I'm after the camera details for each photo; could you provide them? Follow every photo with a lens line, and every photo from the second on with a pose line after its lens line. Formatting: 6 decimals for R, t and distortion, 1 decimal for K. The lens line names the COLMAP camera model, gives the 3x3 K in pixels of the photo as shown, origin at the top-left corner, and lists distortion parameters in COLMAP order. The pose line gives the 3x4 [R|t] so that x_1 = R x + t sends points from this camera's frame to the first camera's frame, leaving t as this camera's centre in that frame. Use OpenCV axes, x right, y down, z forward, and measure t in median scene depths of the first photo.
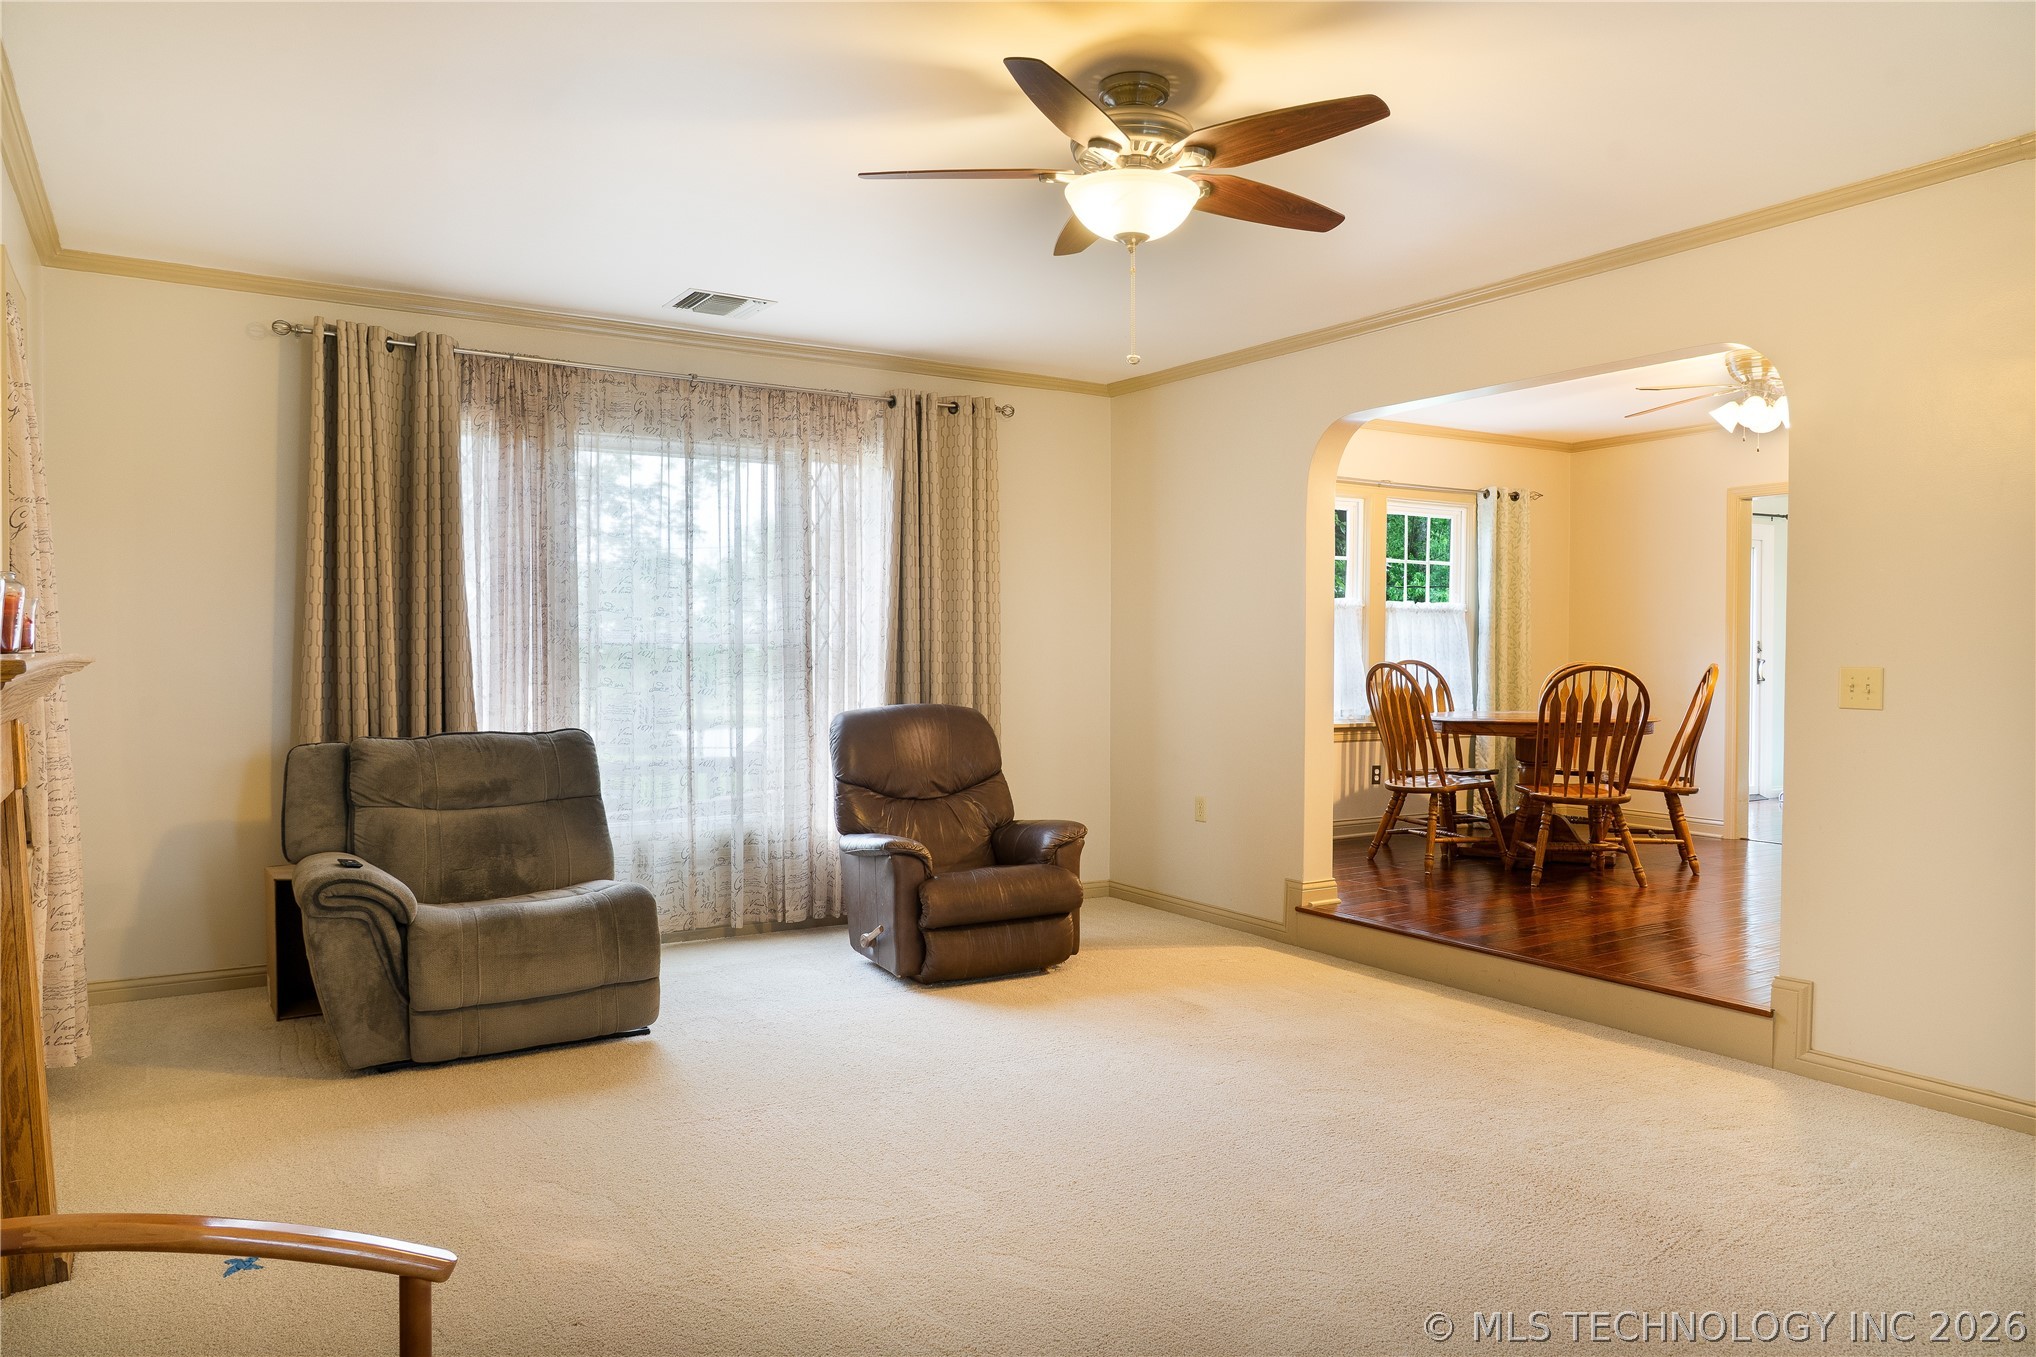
lens RADIAL K [[1409.3, 0, 1018.0], [0, 1409.3, 678.5], [0, 0, 1]] dist [0.005796, 0.001686]
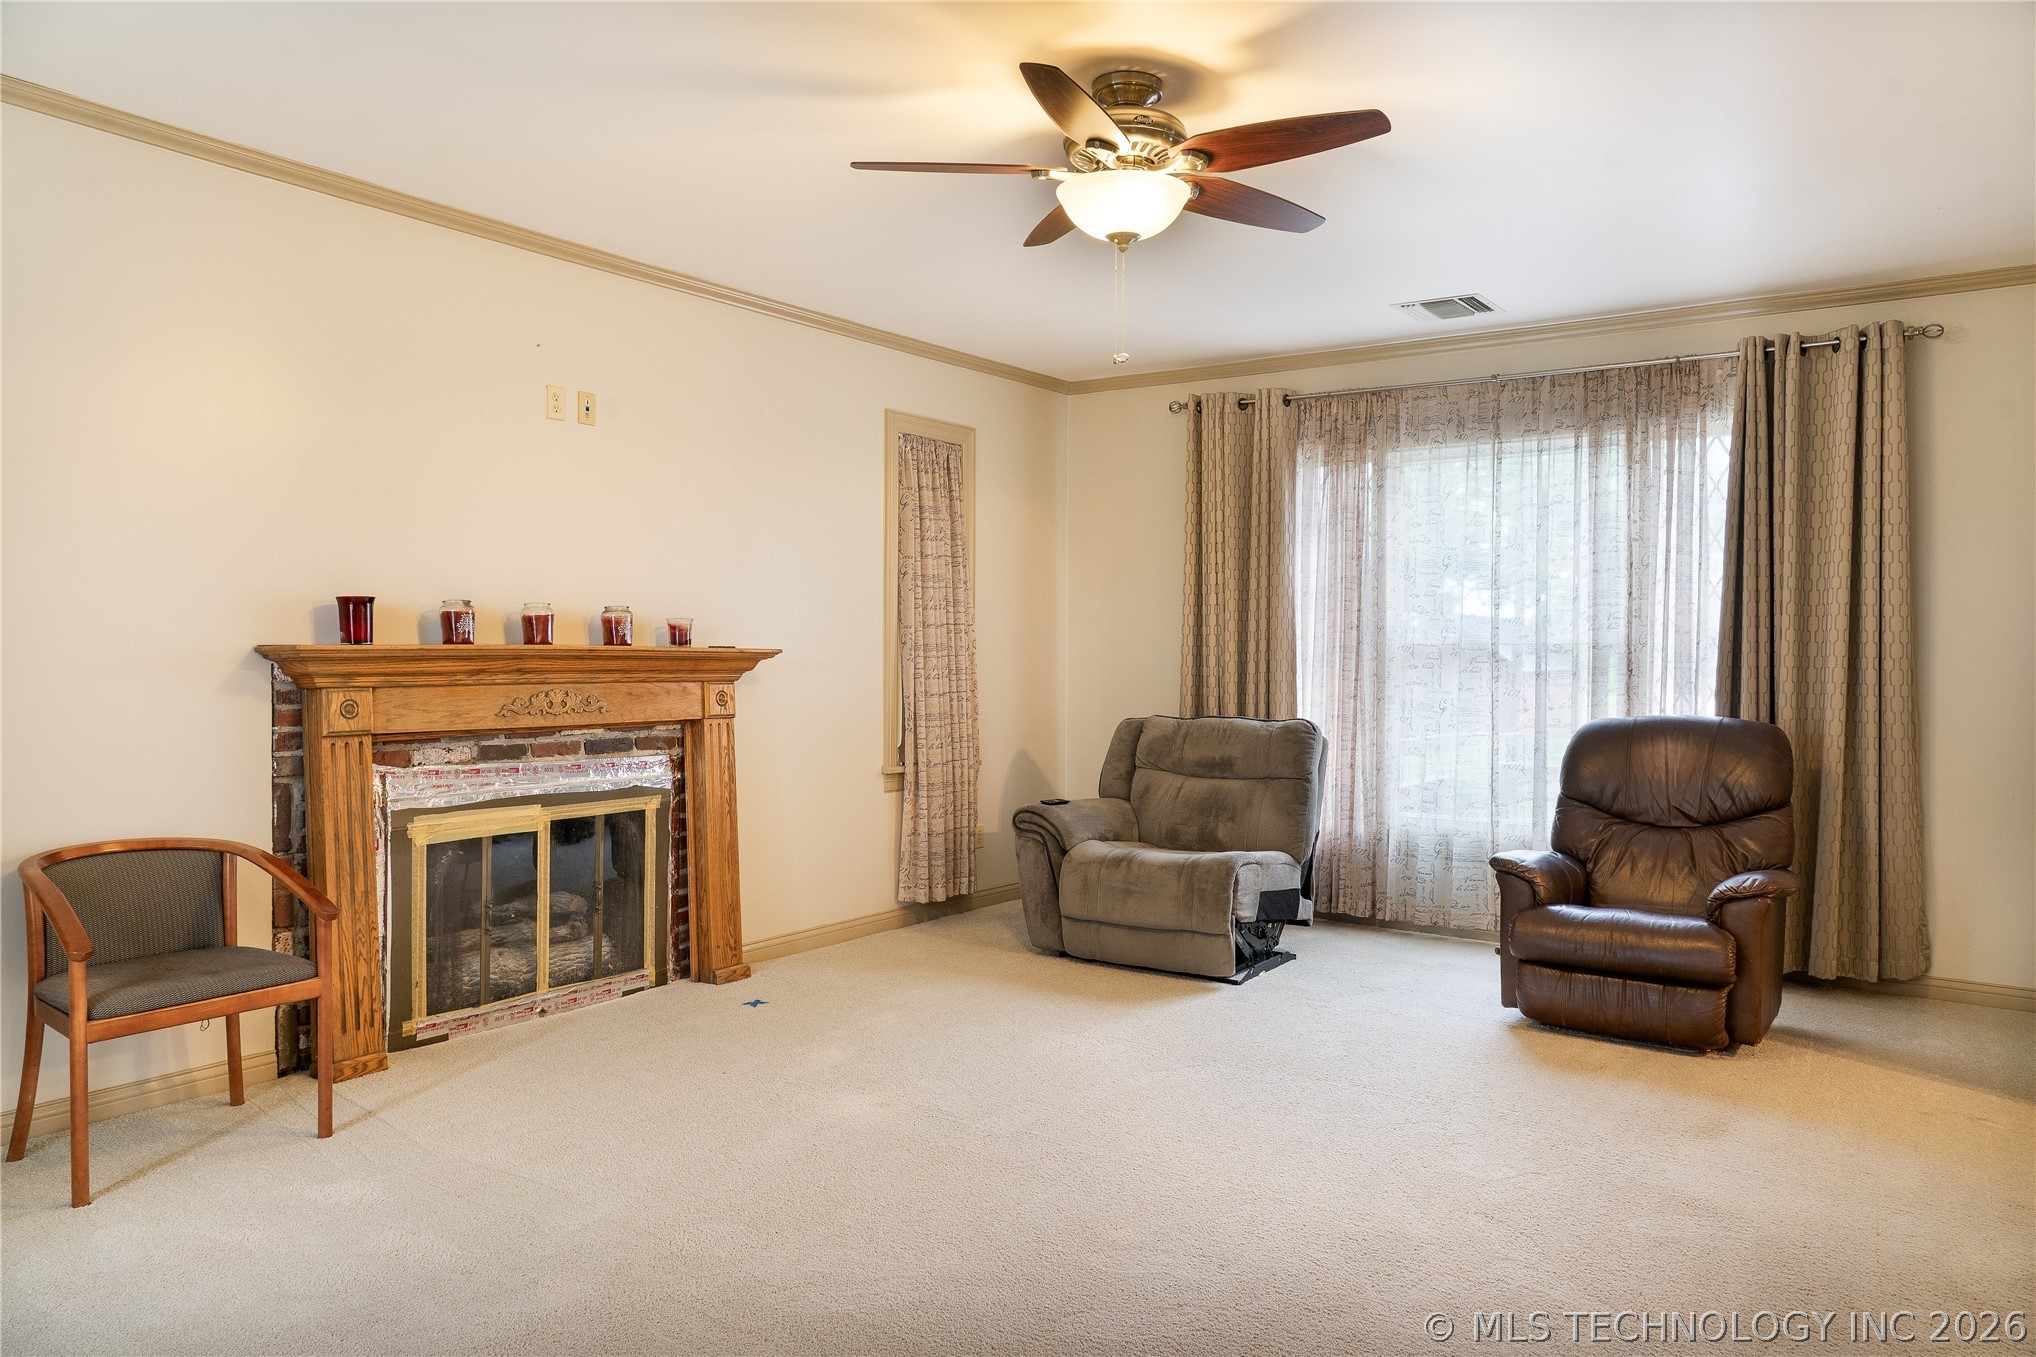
lens RADIAL K [[1439.4, 0, 1040.2], [0, 1439.4, 677.8], [0, 0, 1]] dist [0.005493, 0.000677]
pose [[0.391841, 0.027529, -0.919621, 0.659934], [-0.020594, 0.999564, 0.021147, -0.018052], [0.919803, 0.010652, 0.392237, 0.339505]]
